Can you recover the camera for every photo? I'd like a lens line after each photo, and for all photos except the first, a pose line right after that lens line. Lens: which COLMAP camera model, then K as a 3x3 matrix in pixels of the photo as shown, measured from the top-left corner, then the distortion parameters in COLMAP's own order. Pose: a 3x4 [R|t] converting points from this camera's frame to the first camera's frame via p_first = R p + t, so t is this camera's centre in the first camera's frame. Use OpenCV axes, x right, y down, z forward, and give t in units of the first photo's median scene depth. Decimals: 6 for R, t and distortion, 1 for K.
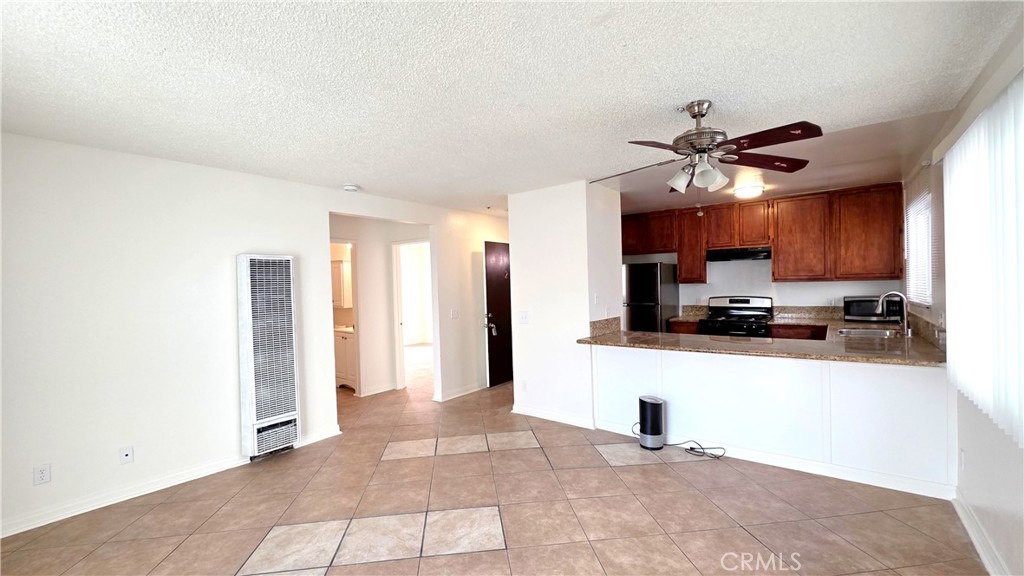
lens RADIAL K [[407.4, 0, 516.5], [0, 407.4, 290.1], [0, 0, 1]] dist [-0.000364, -0.000276]
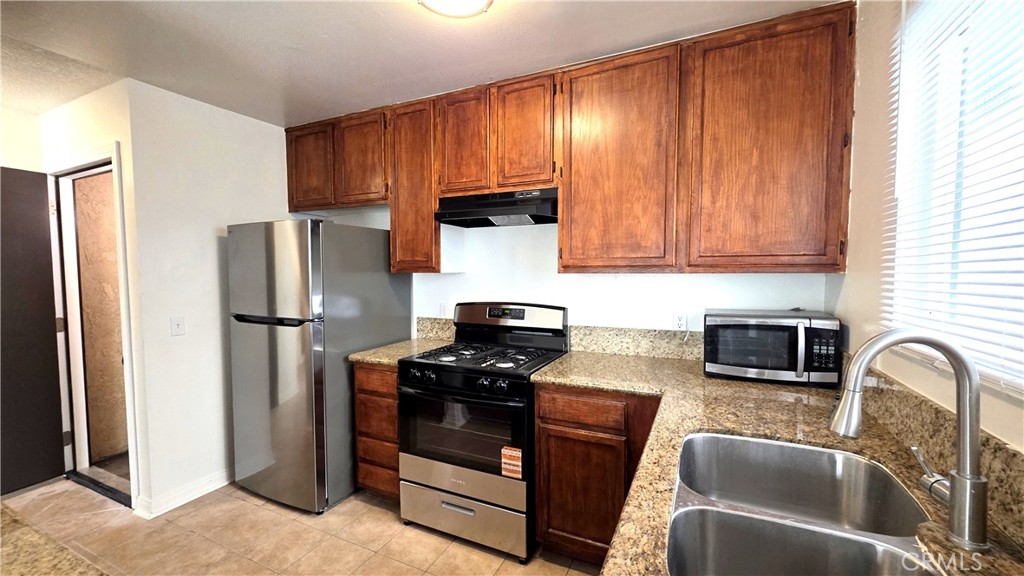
lens RADIAL K [[407.4, 0, 503.1], [0, 407.4, 292.6], [0, 0, 1]] dist [-0.000364, -0.000276]
pose [[0.976554, 0.006646, 0.215169, 0.497060], [-0.015068, 0.999182, 0.037520, -0.014742], [-0.214744, -0.039883, 0.975856, 0.619235]]
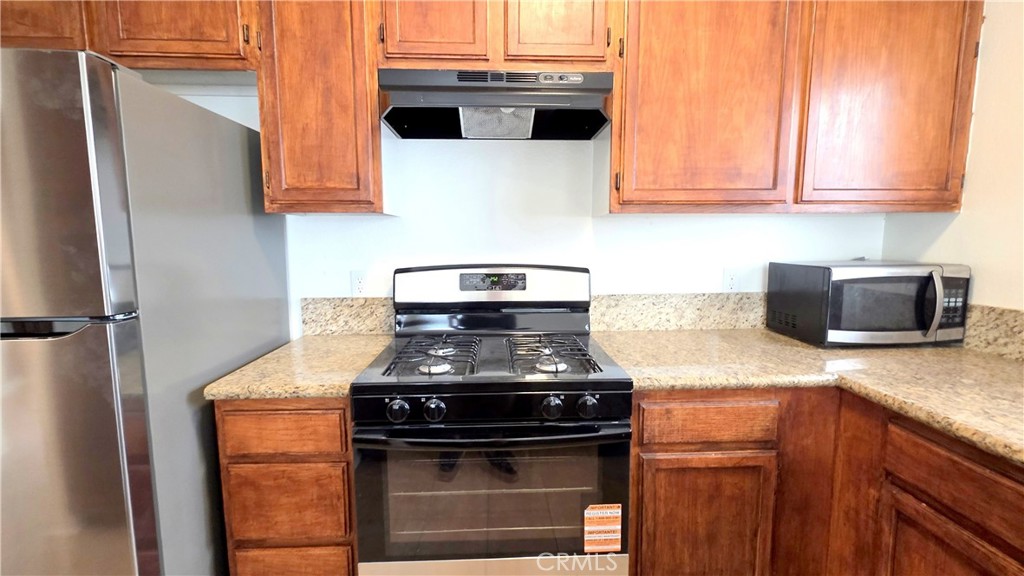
lens RADIAL K [[460.6, 0, 516.4], [0, 460.6, 293.5], [0, 0, 1]] dist [0.001928, 0.000033]
pose [[0.758358, -0.061059, 0.648972, 0.391693], [-0.005561, 0.994961, 0.100110, 0.003591], [-0.651815, -0.079528, 0.754197, 0.835537]]
